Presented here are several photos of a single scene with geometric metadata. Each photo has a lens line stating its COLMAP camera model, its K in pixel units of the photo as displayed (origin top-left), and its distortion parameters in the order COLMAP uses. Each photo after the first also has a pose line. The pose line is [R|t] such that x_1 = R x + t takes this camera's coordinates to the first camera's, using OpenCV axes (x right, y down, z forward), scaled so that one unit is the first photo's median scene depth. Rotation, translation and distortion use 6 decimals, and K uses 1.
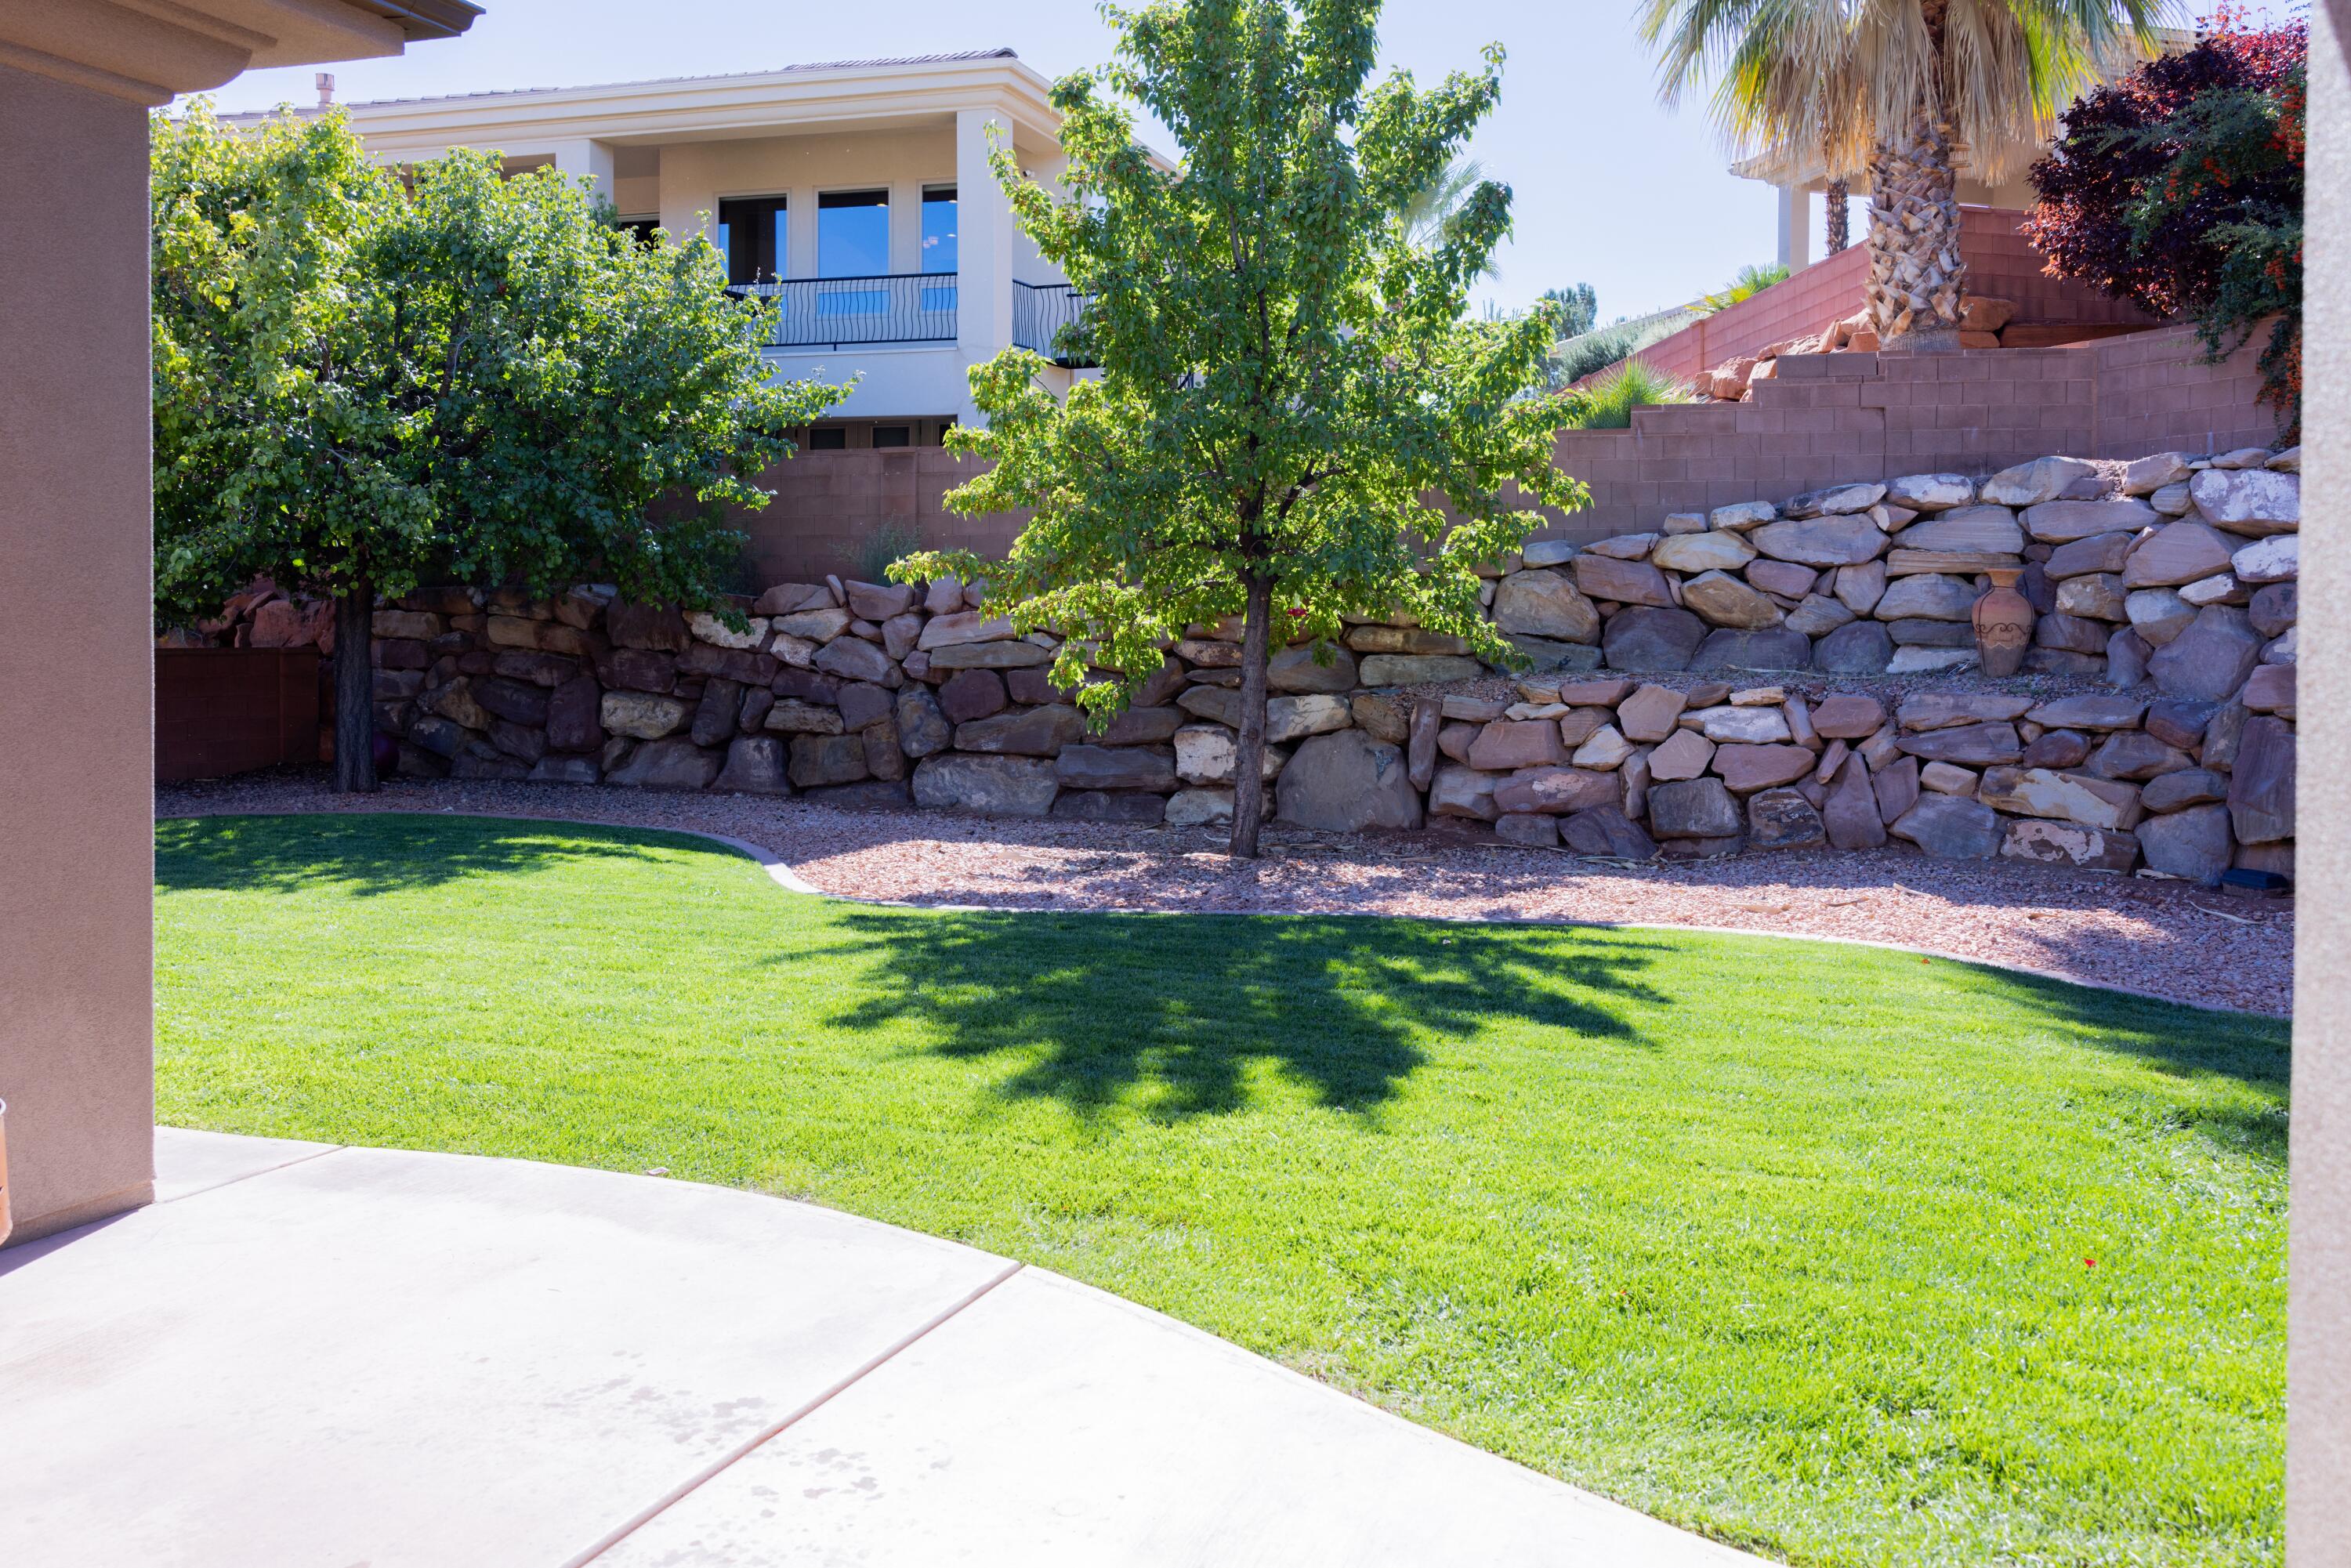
lens RADIAL K [[1928.1, 0, 1284.1], [0, 1928.1, 655.8], [0, 0, 1]] dist [0.007577, -0.003001]
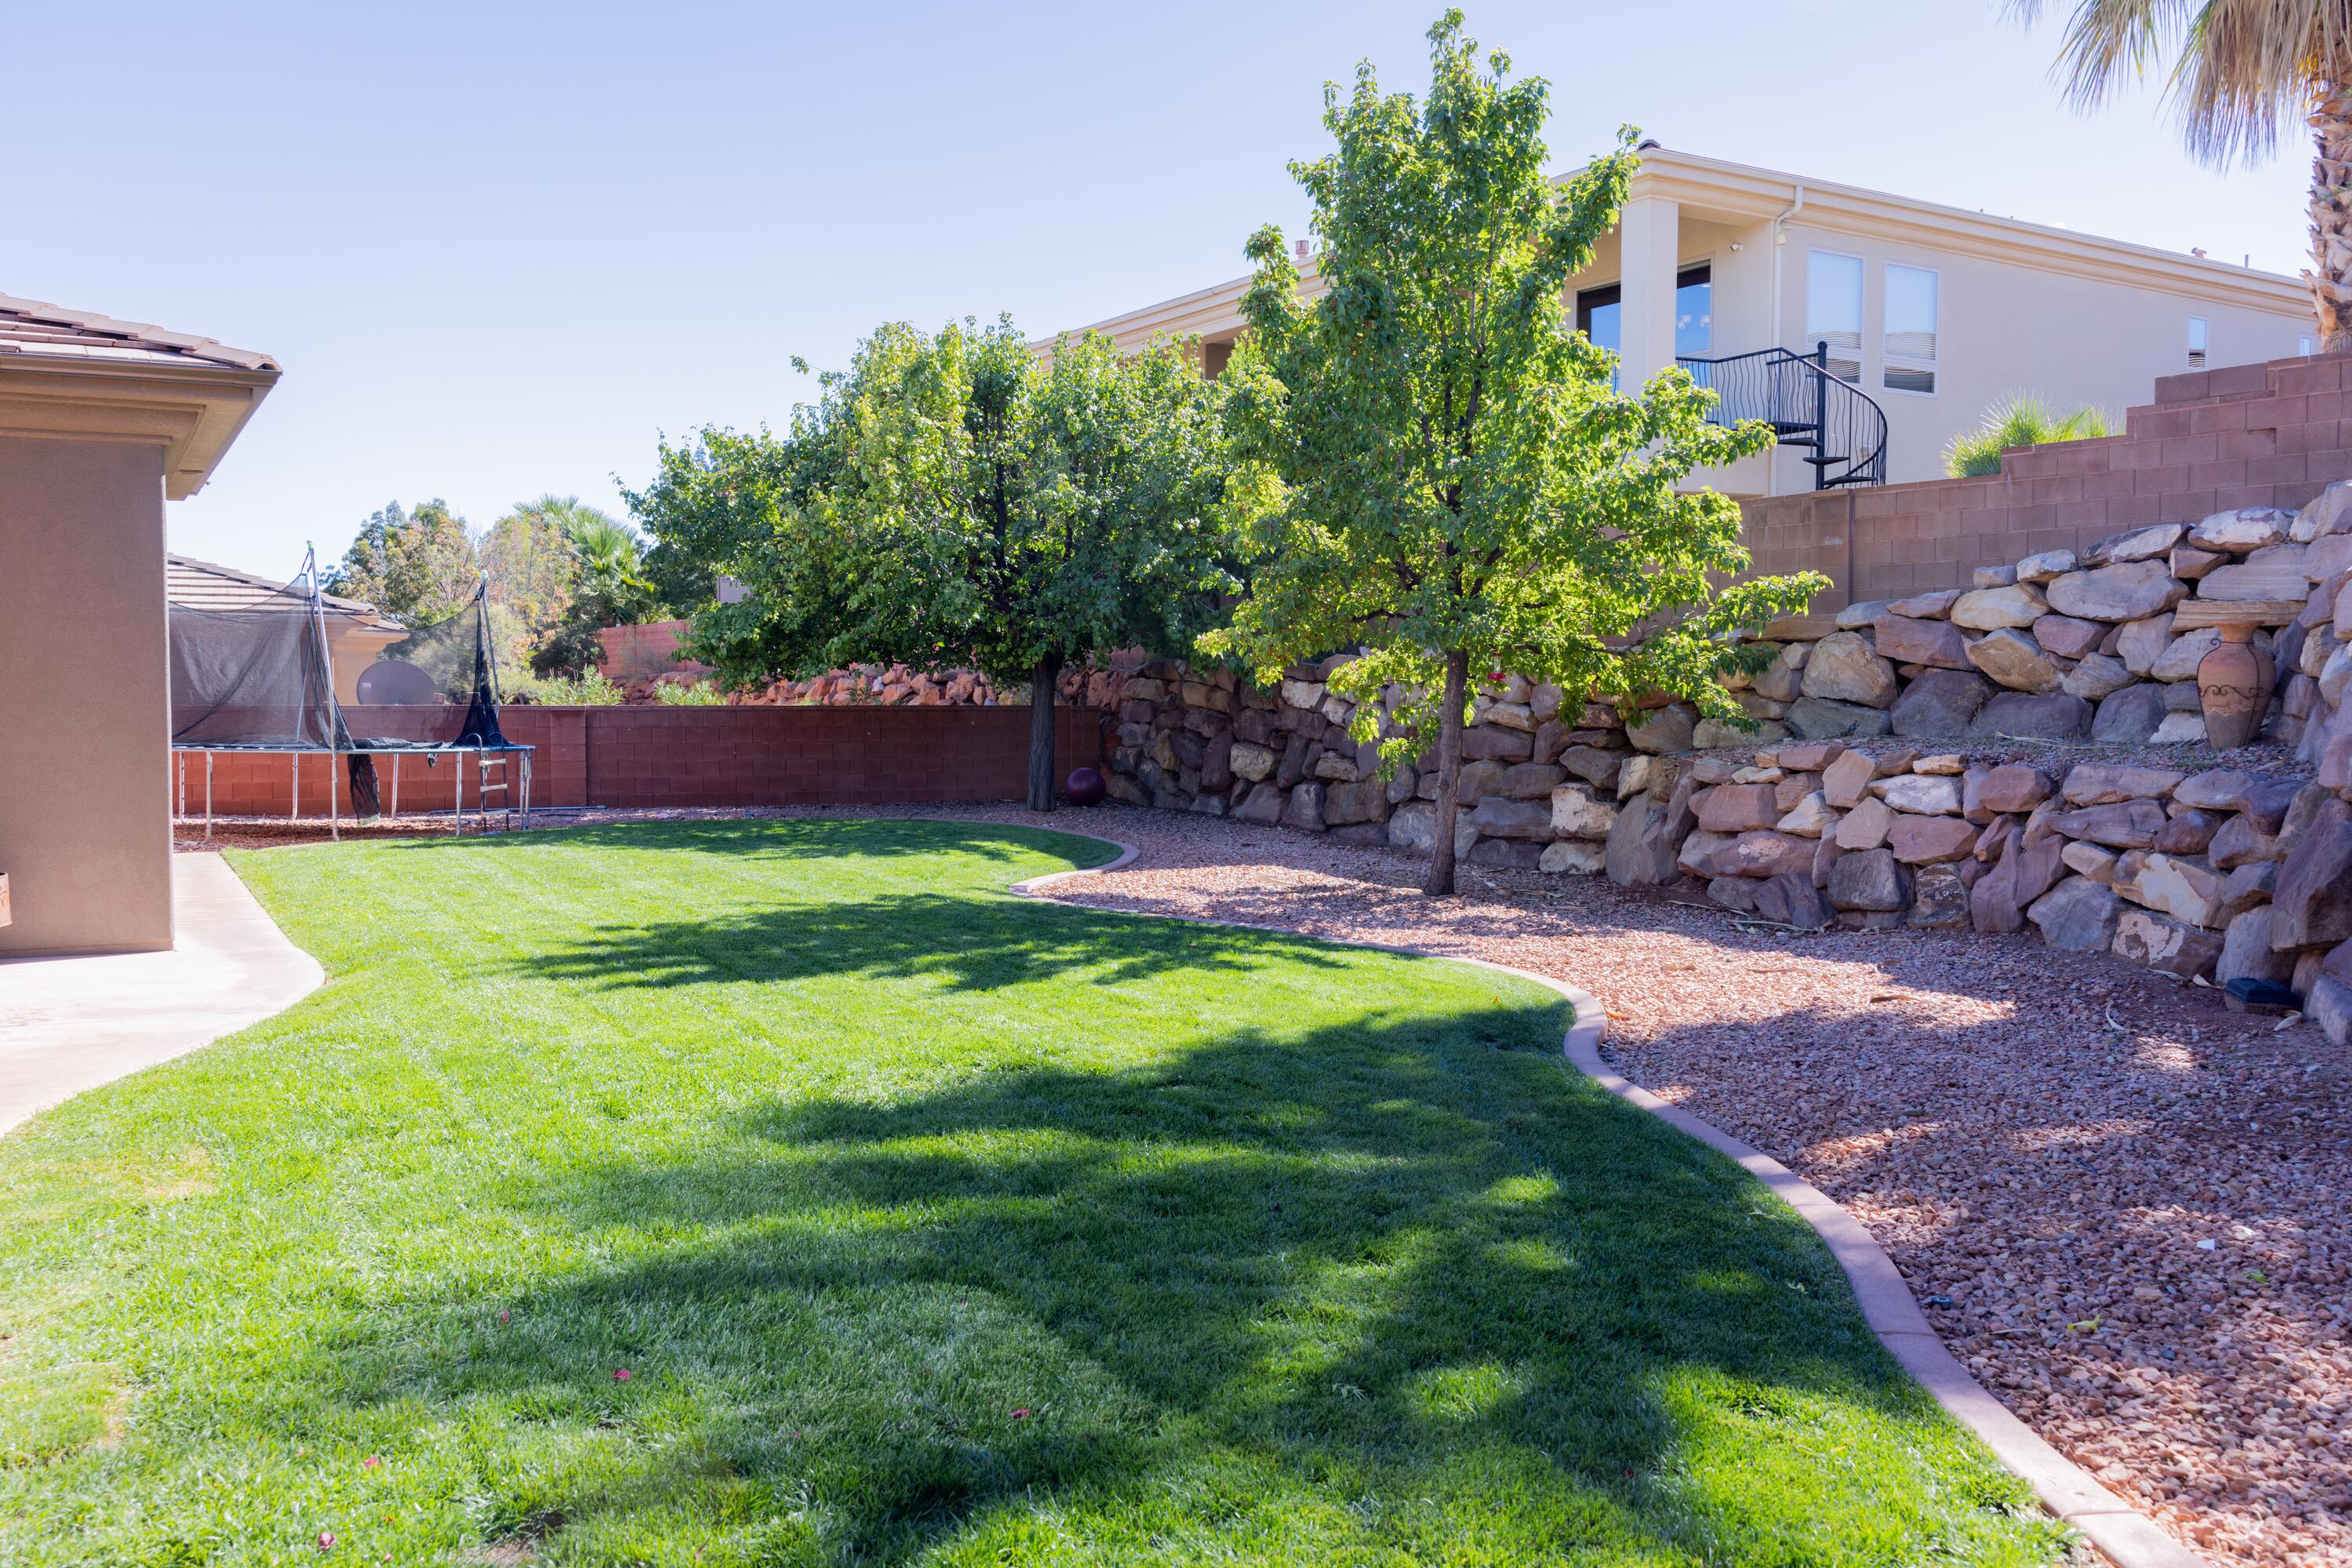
lens RADIAL K [[1961.5, 0, 1176.0], [0, 1961.5, 784.0], [0, 0, 1]] dist [0.009940, 0.001828]
pose [[0.735779, 0.033543, -0.676391, 0.590893], [-0.014174, 0.999317, 0.034138, 0.003167], [0.677074, -0.015531, 0.735751, 0.052409]]
